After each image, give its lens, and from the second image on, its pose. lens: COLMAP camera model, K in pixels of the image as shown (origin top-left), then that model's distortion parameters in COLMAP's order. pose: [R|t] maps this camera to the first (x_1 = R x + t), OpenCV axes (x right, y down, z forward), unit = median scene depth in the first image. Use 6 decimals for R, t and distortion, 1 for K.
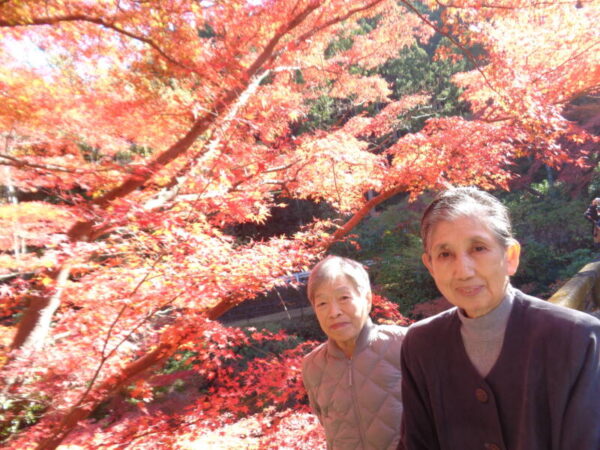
lens RADIAL K [[461.0, 0, 300.0], [0, 461.0, 225.0], [0, 0, 1]] dist [0.024974, -0.005156]
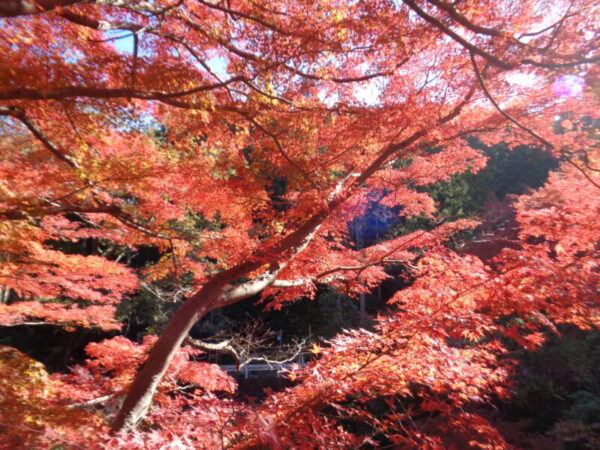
lens RADIAL K [[461.0, 0, 300.0], [0, 461.0, 225.0], [0, 0, 1]] dist [0.024974, -0.005156]
pose [[0.984136, 0.176065, 0.021862, -0.126453], [-0.168707, 0.966826, -0.191797, 0.002677], [-0.054906, 0.185066, 0.981191, -0.021985]]
